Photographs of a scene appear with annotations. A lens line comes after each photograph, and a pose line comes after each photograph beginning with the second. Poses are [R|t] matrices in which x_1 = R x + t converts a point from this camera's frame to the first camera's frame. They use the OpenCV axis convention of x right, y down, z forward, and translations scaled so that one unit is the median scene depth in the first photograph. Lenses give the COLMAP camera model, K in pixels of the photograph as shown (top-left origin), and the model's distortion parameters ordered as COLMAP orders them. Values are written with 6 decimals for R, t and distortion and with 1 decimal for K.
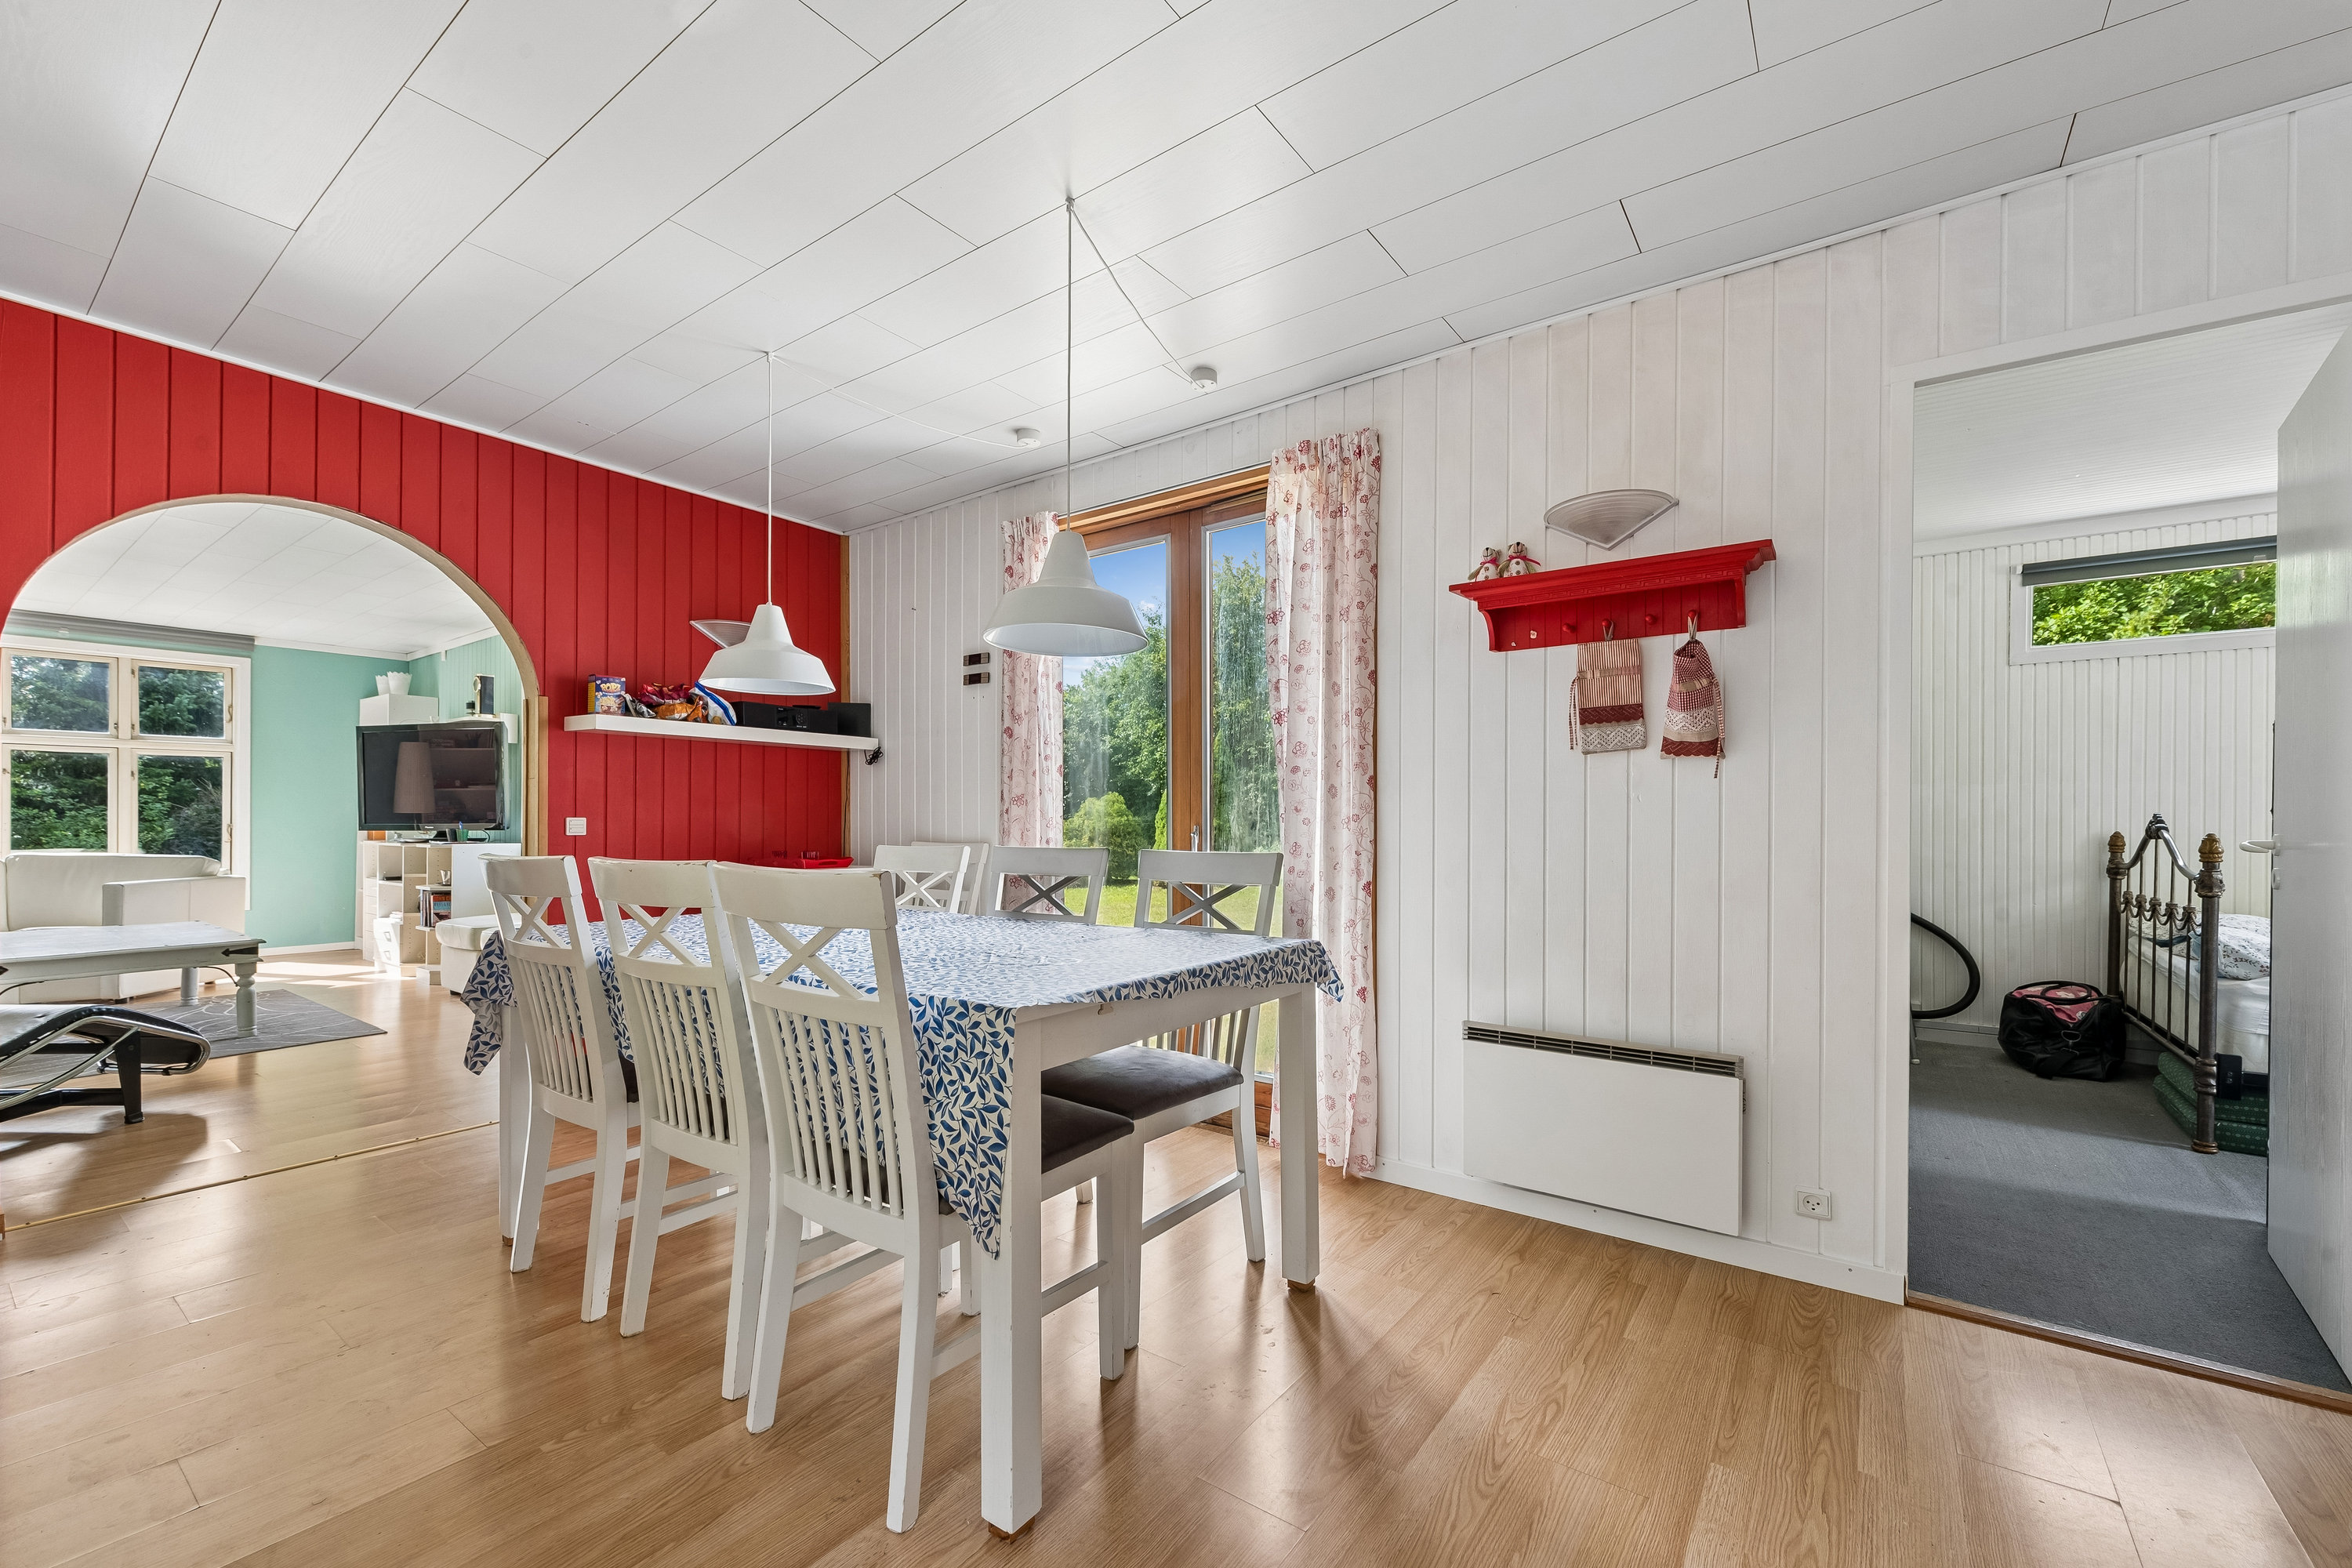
lens RADIAL K [[945.4, 0, 1201.5], [0, 945.4, 817.1], [0, 0, 1]] dist [0.002106, 0.000092]
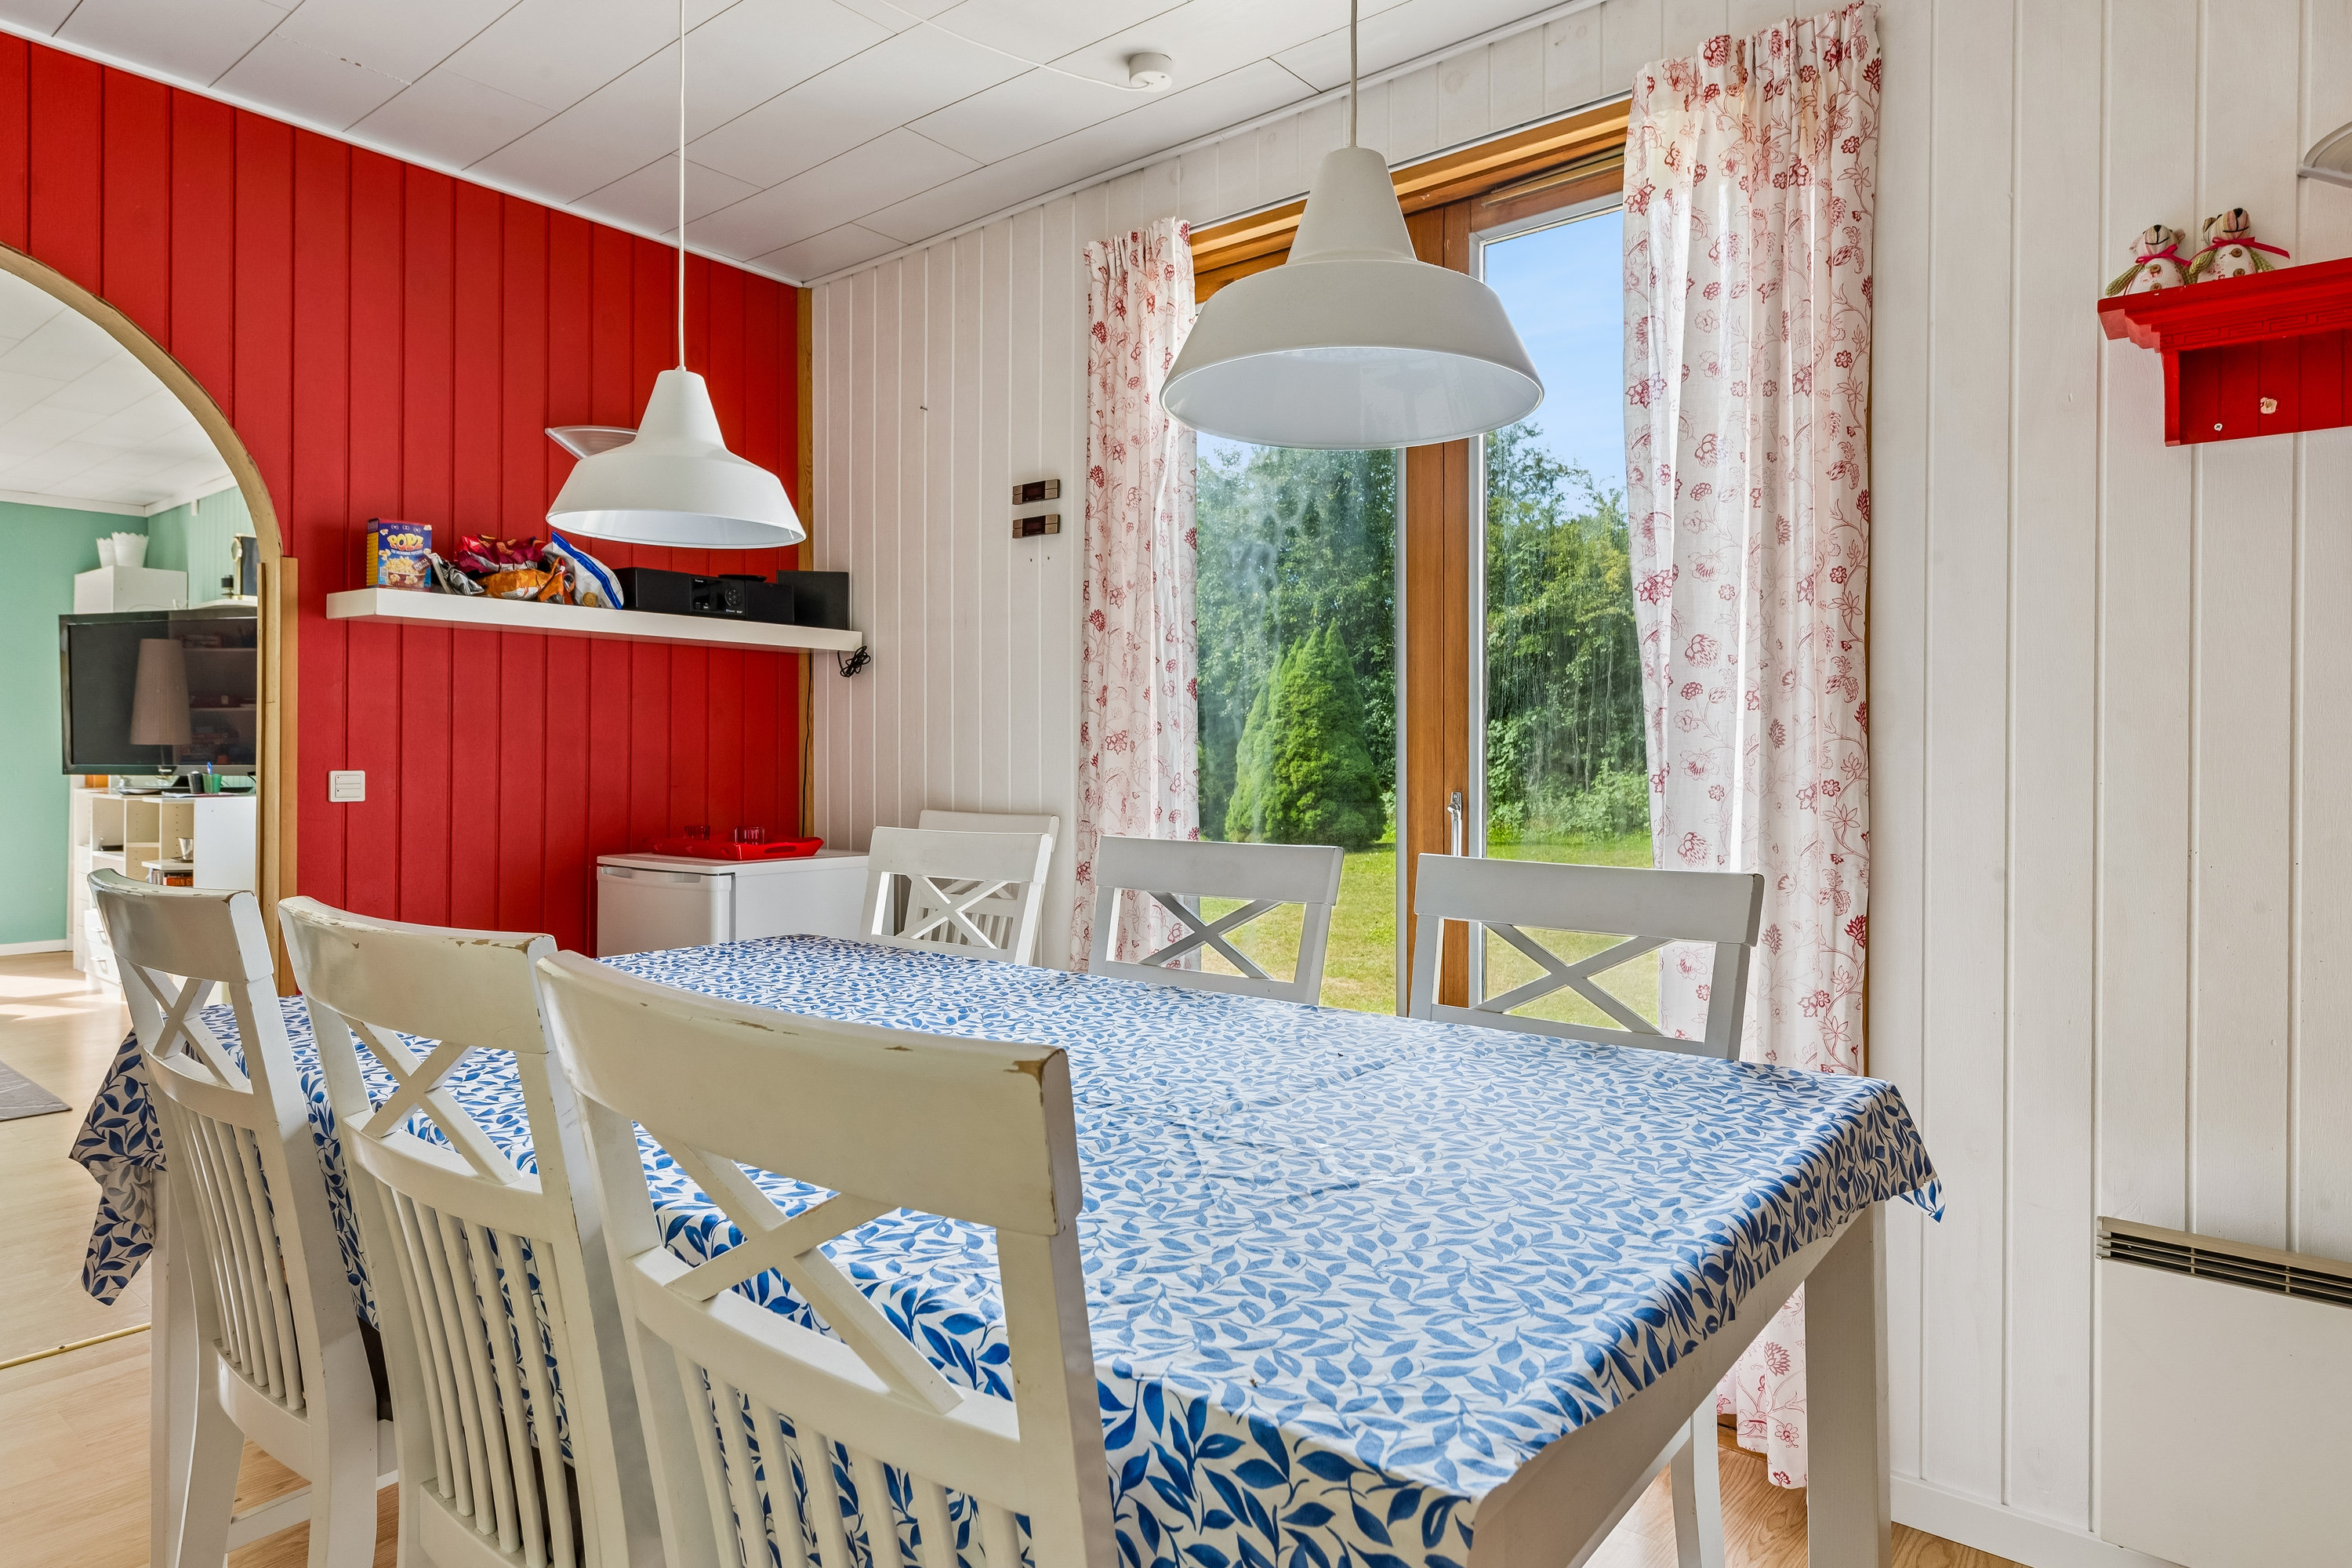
lens RADIAL K [[1348.6, 0, 1207.8], [0, 1348.6, 750.4], [0, 0, 1]] dist [0.006855, 0.000454]
pose [[0.998510, 0.002927, -0.054482, -0.116336], [-0.002723, 0.999989, 0.003827, -0.019175], [0.054493, -0.003673, 0.998507, 0.251553]]
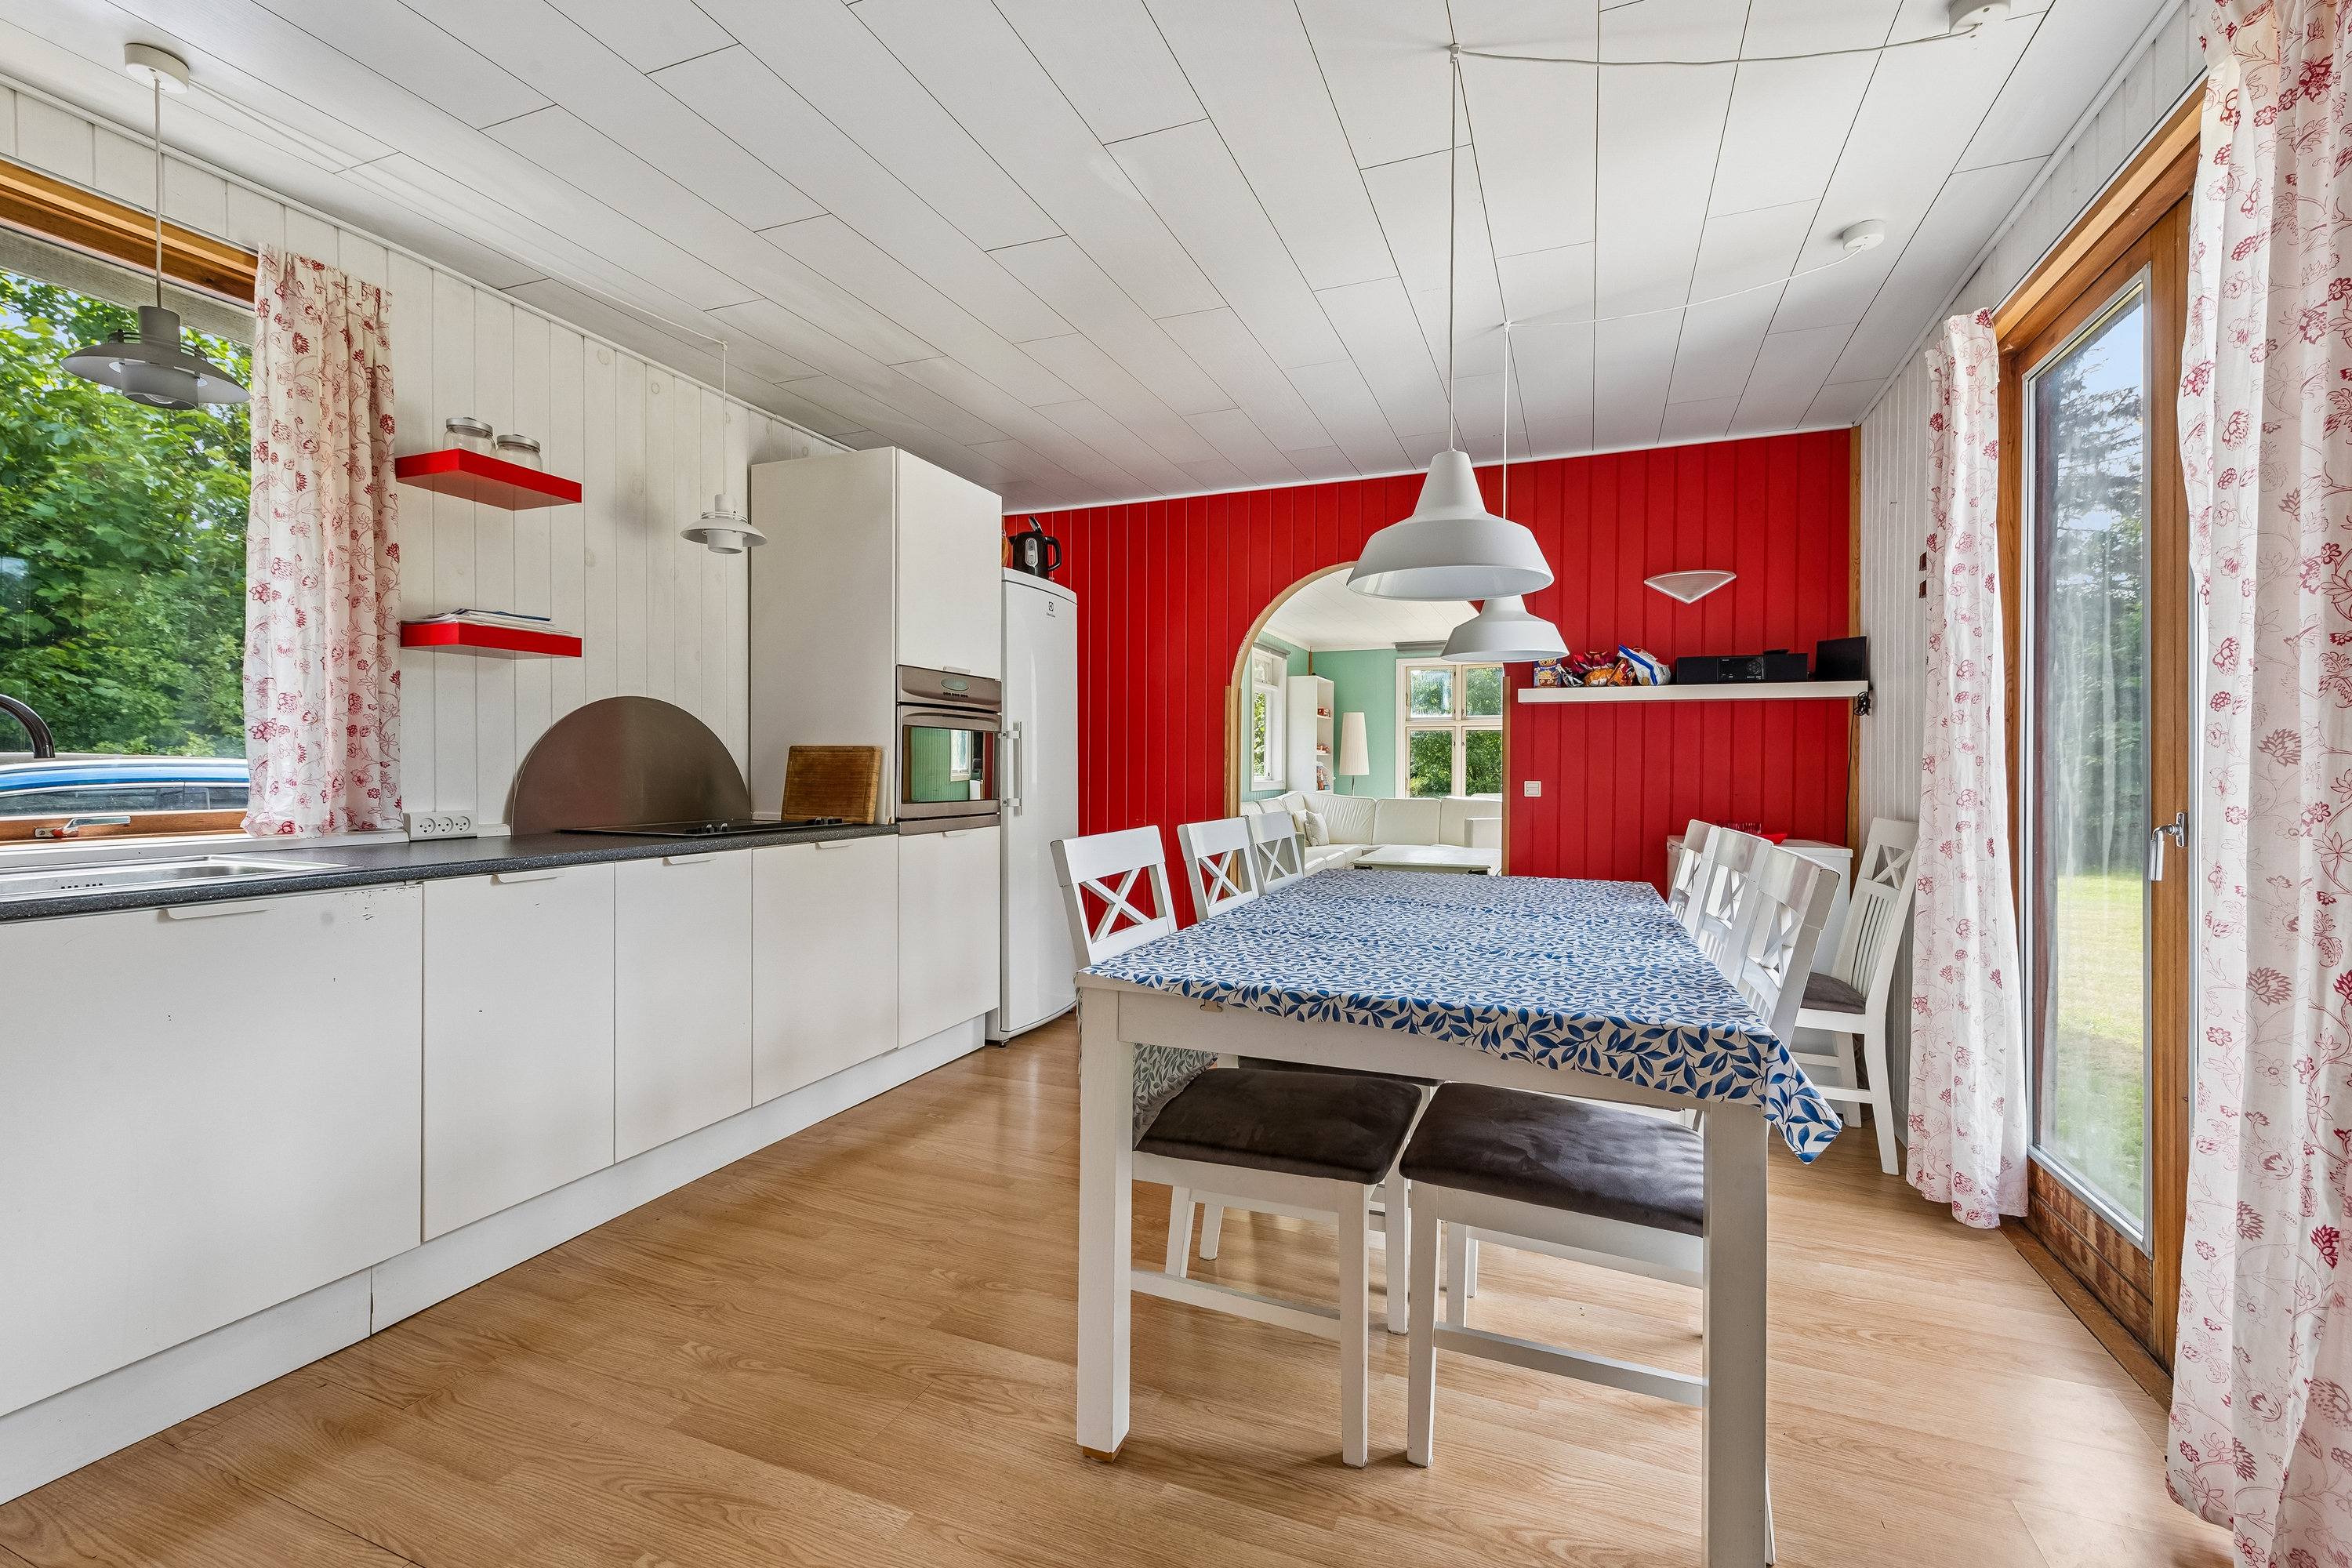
lens RADIAL K [[979.4, 0, 1184.1], [0, 979.4, 778.2], [0, 0, 1]] dist [-0.000797, -0.000179]
pose [[0.228020, 0.009249, -0.973612, 0.431172], [0.000403, 0.999954, 0.009594, -0.016702], [0.973656, -0.002580, 0.228006, 0.389140]]
